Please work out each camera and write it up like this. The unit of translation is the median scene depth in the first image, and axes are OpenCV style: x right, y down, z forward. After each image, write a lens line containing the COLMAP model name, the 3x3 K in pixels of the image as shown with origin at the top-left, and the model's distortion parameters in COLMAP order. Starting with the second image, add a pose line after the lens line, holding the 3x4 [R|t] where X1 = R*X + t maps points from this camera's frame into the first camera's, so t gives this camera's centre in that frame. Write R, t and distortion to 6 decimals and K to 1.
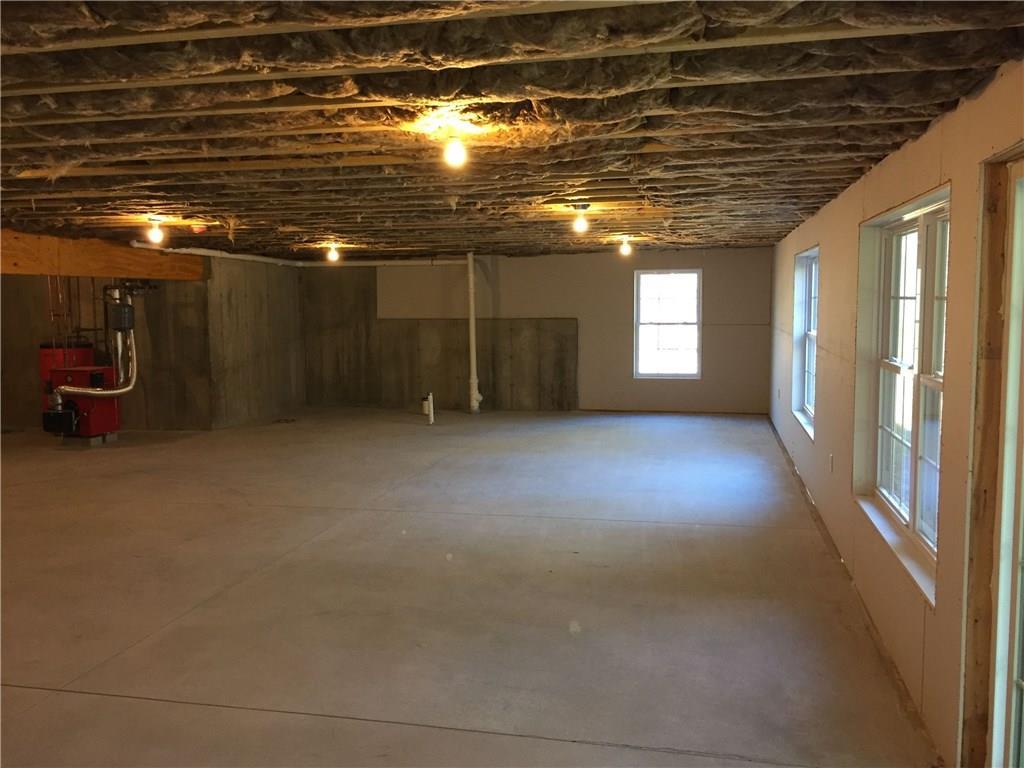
lens RADIAL K [[877.2, 0, 514.8], [0, 877.2, 380.9], [0, 0, 1]] dist [0.096066, -0.152295]
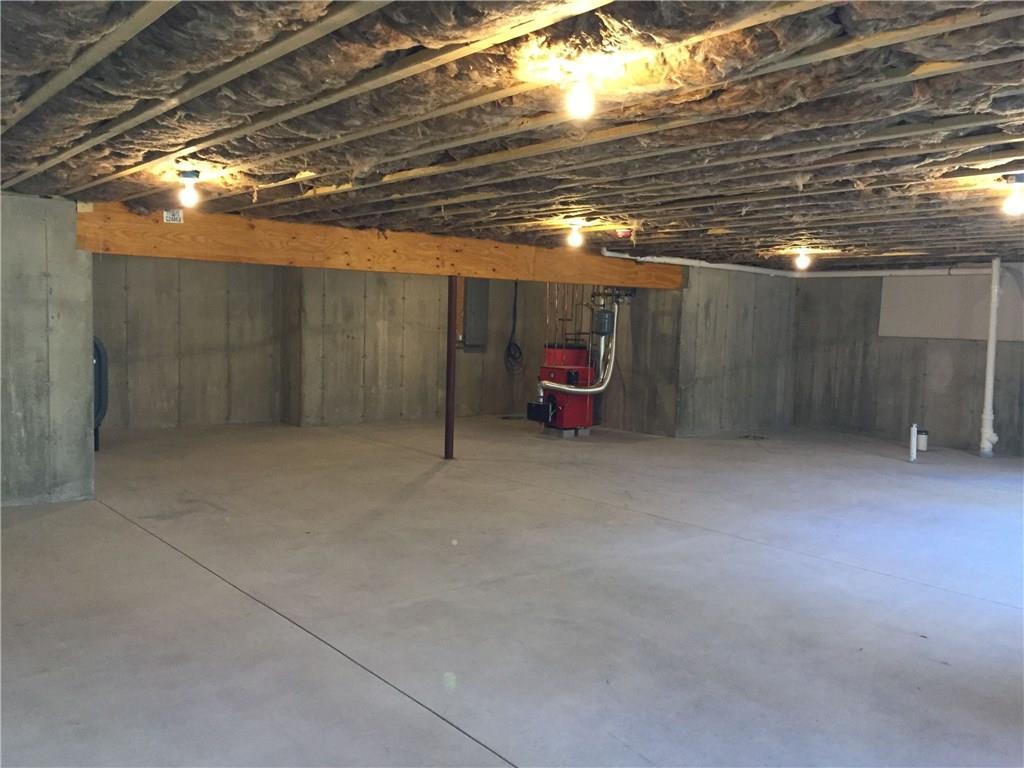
lens RADIAL K [[877.2, 0, 514.8], [0, 877.2, 380.9], [0, 0, 1]] dist [0.096066, -0.152295]
pose [[0.782998, 0.075224, -0.617459, 0.130998], [-0.091784, 0.995767, 0.004921, 0.003493], [0.615215, 0.052819, 0.786588, 0.094345]]
